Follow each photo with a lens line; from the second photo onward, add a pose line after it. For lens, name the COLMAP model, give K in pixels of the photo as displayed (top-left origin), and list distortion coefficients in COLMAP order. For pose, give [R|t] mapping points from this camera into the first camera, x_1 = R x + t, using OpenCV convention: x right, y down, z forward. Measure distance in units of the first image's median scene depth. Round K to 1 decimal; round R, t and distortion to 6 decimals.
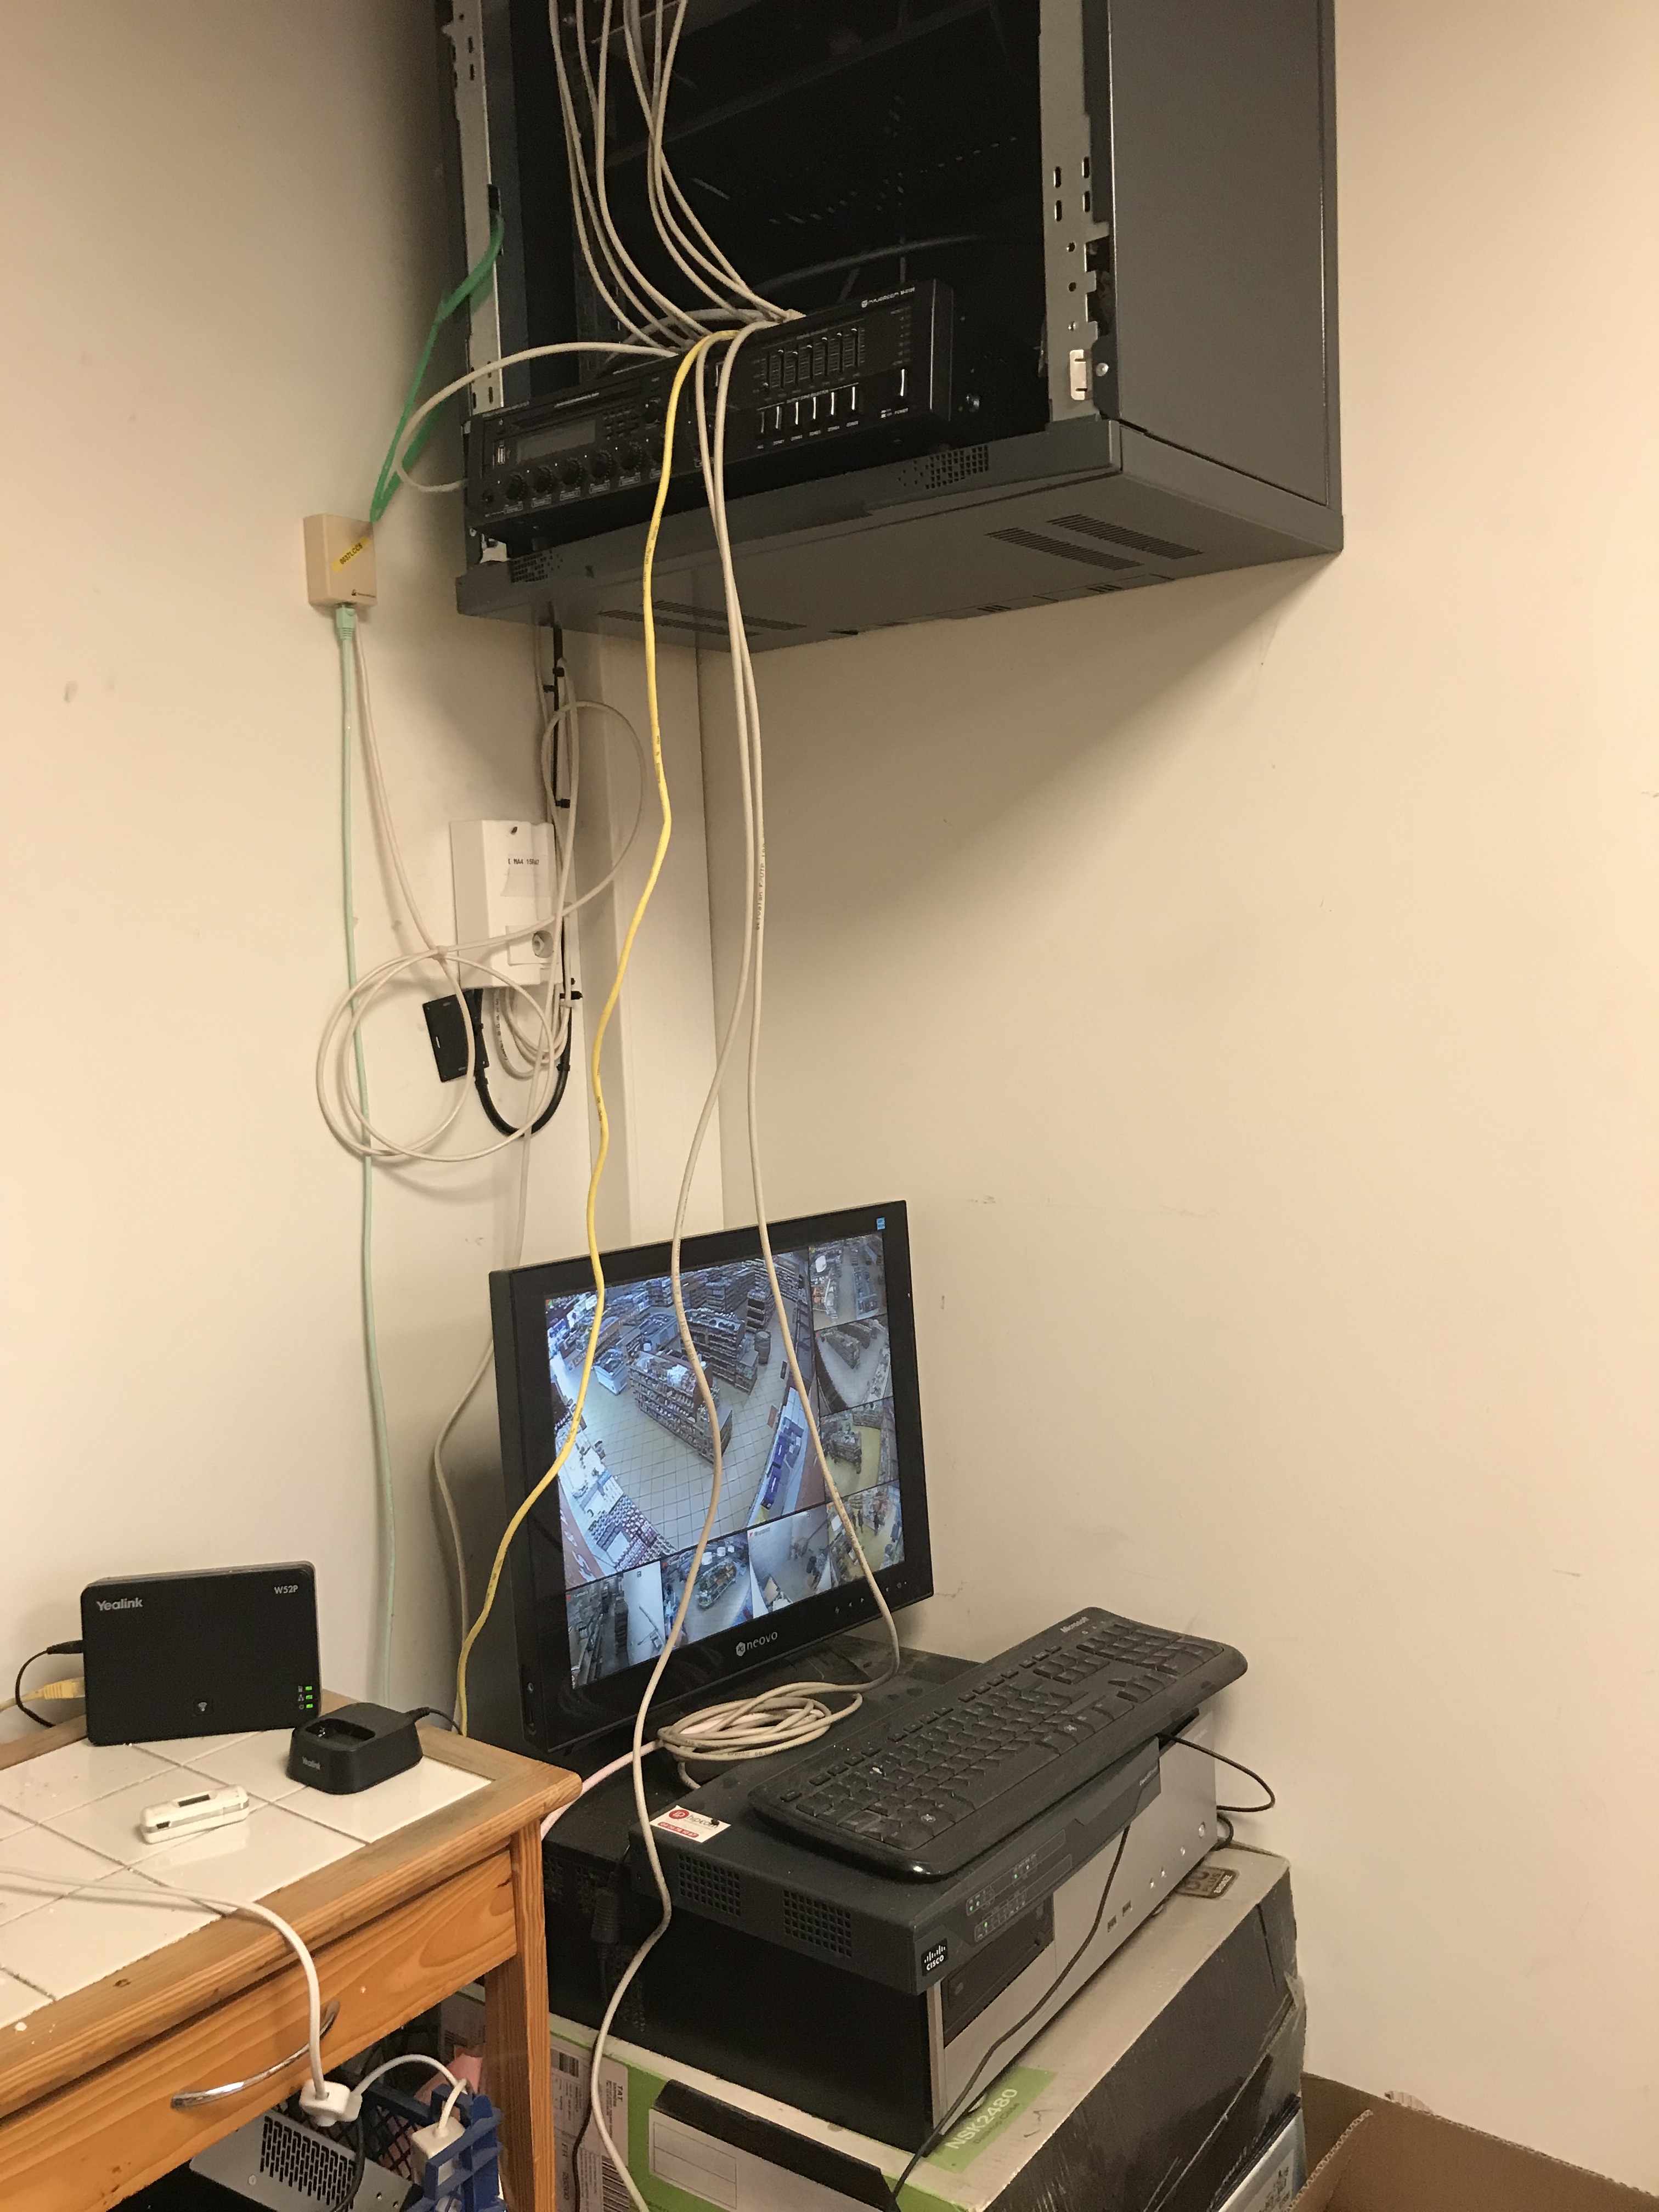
lens RADIAL K [[1853.2, 0, 829.5], [0, 1853.2, 1106.0], [0, 0, 1]] dist [0.041155, -0.000016]
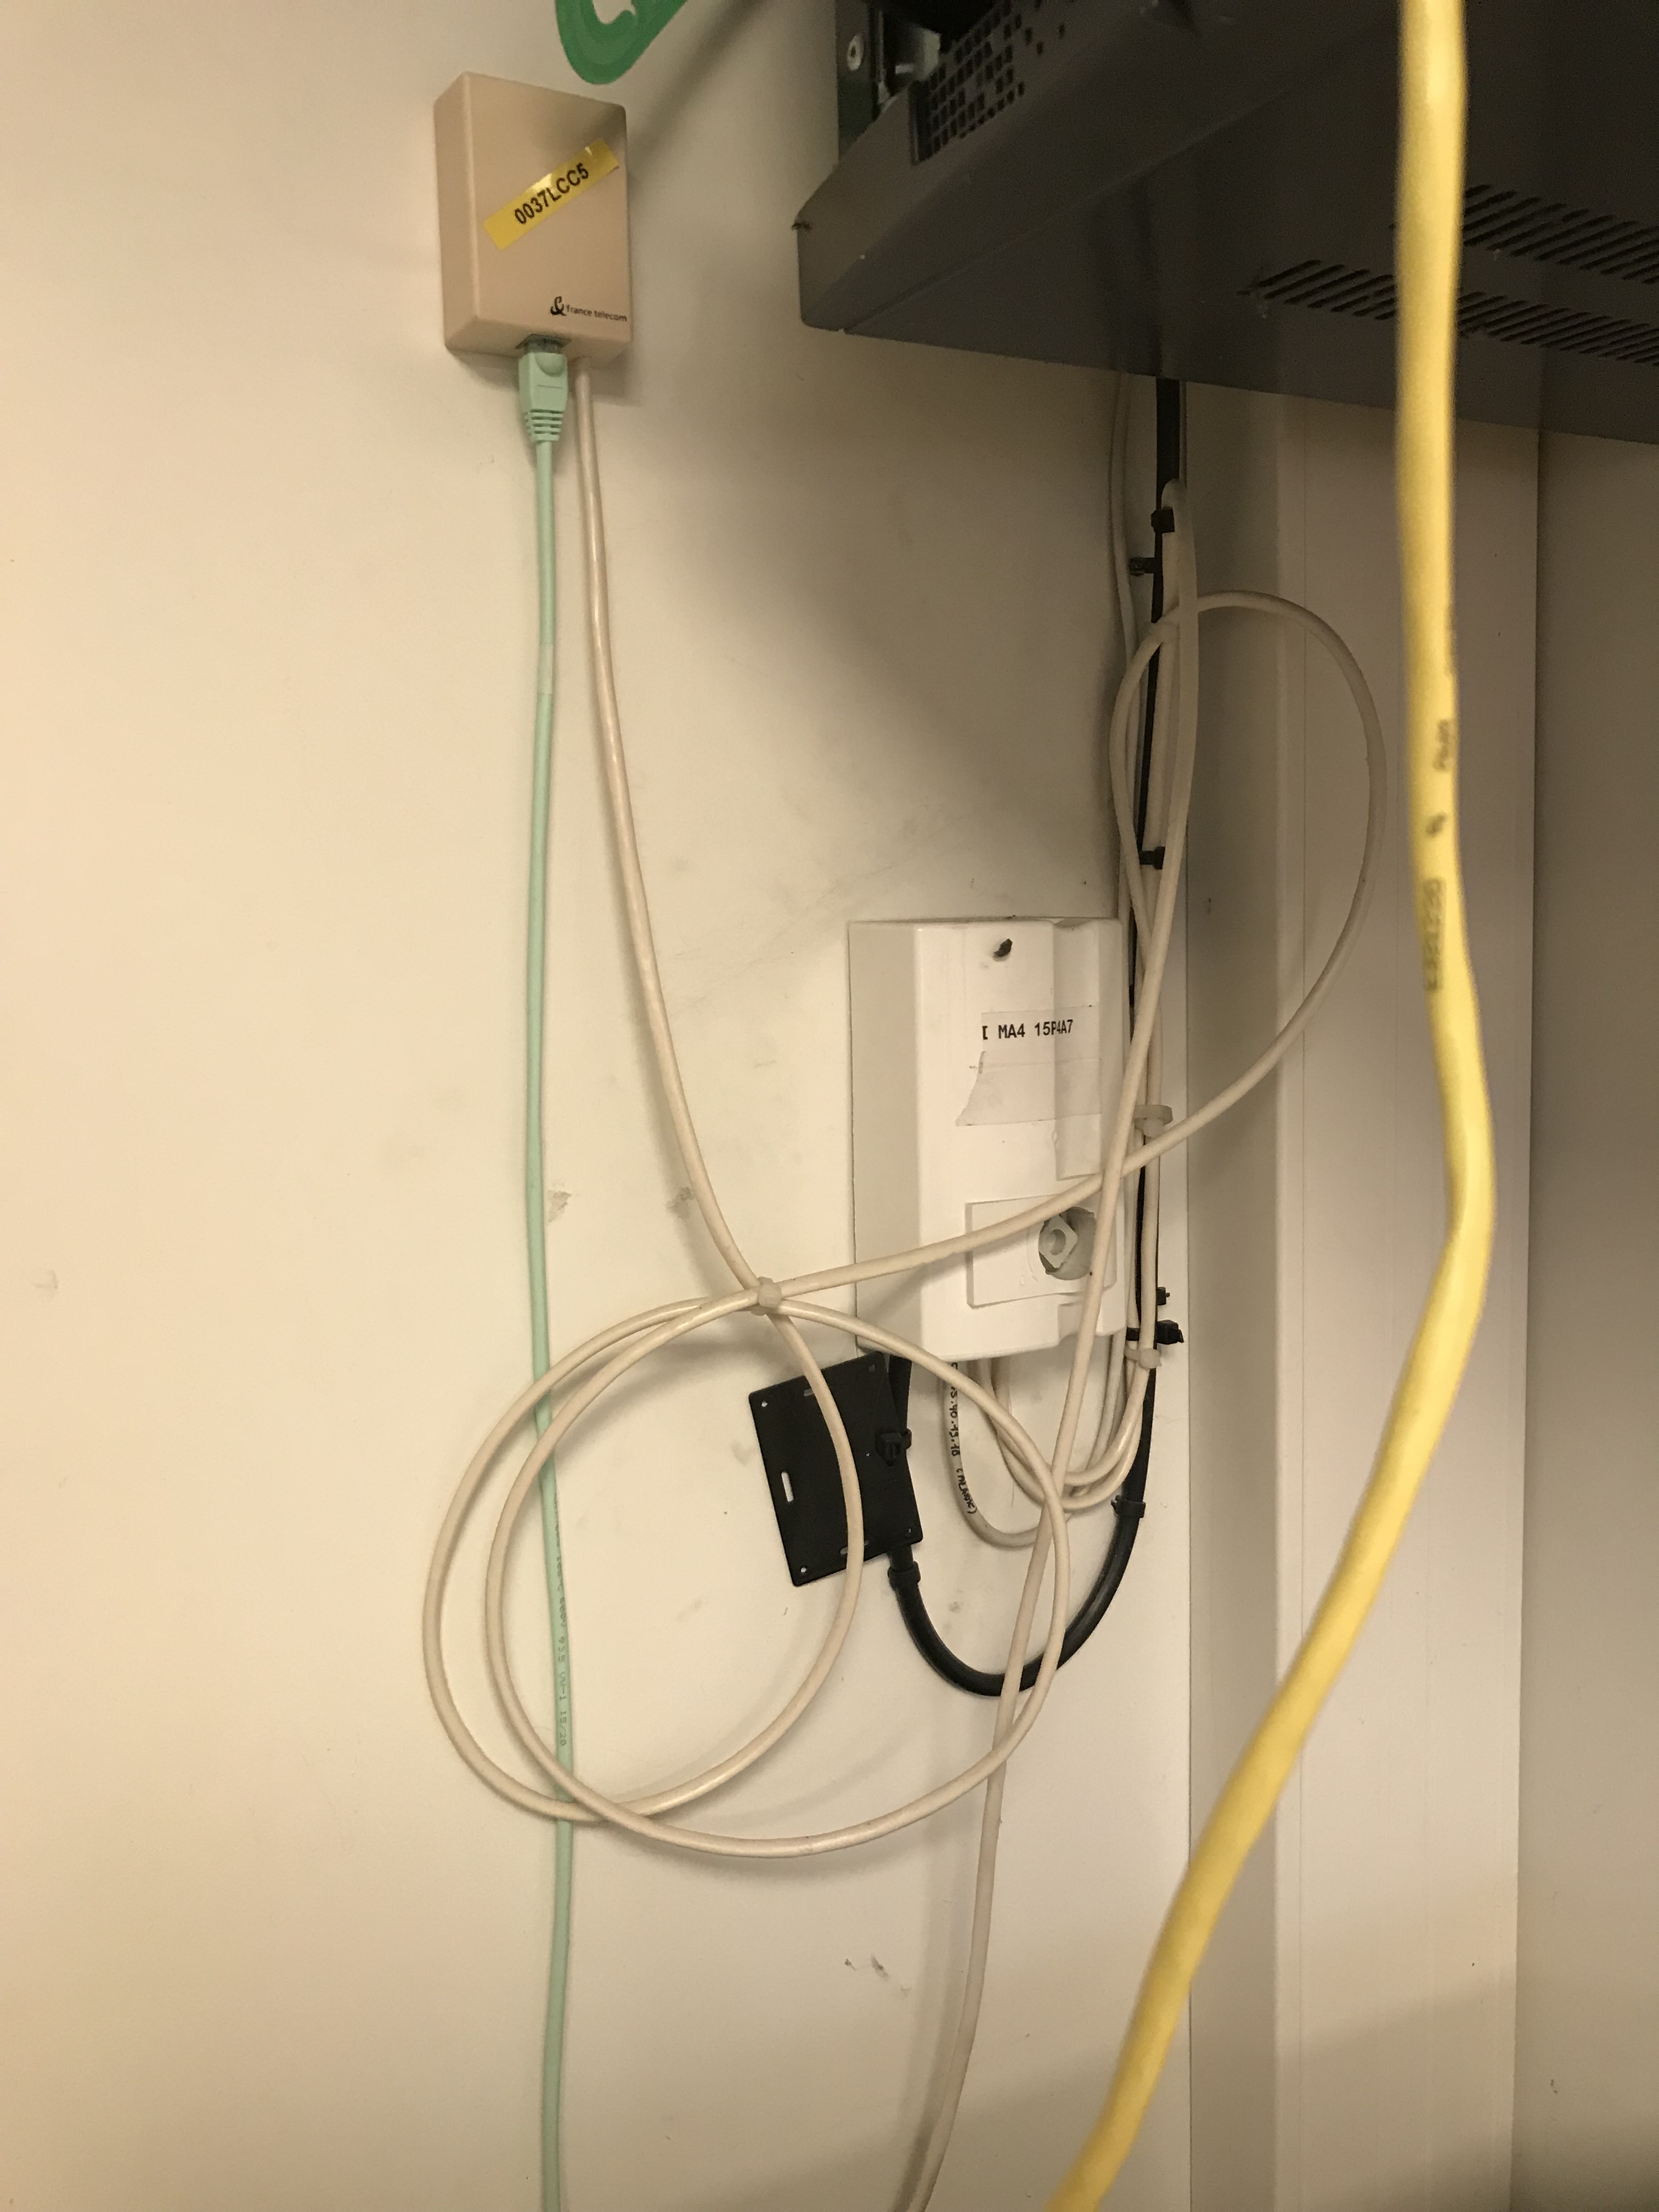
lens RADIAL K [[1853.2, 0, 829.5], [0, 1853.2, 1106.0], [0, 0, 1]] dist [0.041155, -0.000016]
pose [[0.926815, 0.058884, -0.370874, -0.064725], [-0.044365, 0.997882, 0.047568, -0.138811], [0.372889, -0.027633, 0.927464, 0.667181]]
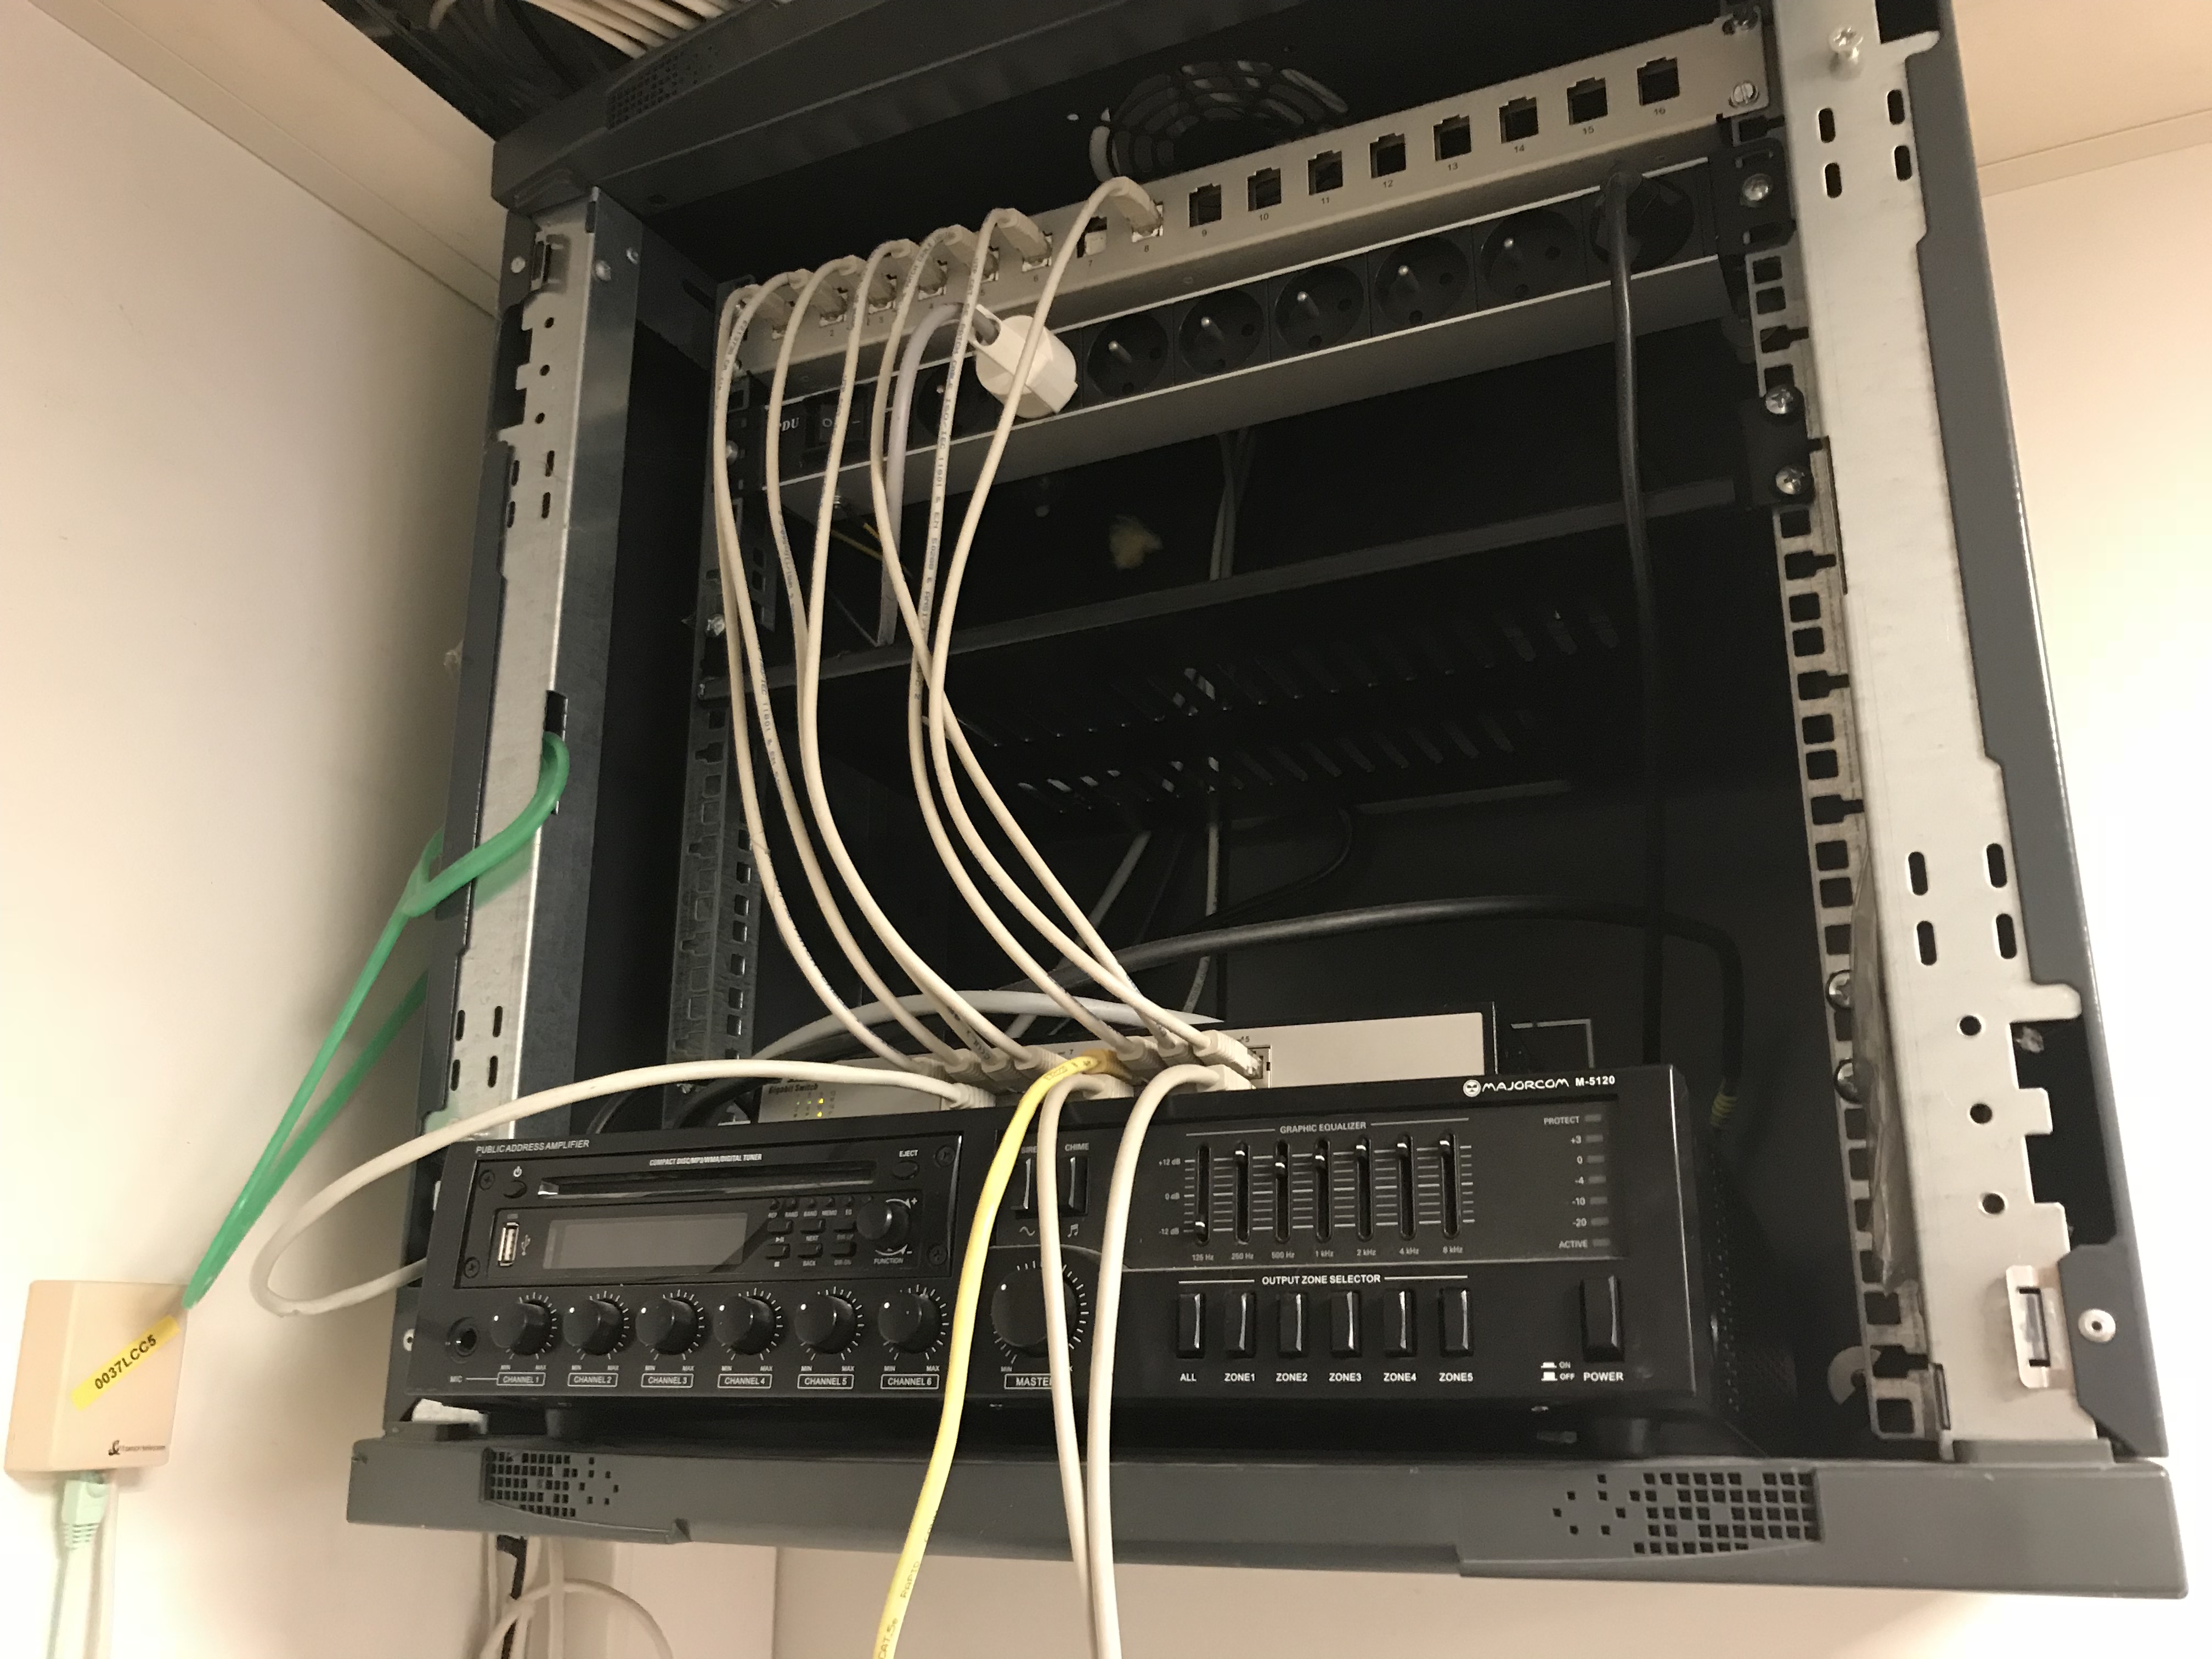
lens RADIAL K [[1979.1, 0, 1104.4], [0, 1979.1, 786.8], [0, 0, 1]] dist [0.032392, -0.003067]
pose [[0.981878, 0.090983, 0.166247, -0.109972], [-0.023974, 0.929808, -0.367264, -0.245084], [-0.187992, 0.356623, 0.915139, 0.433417]]
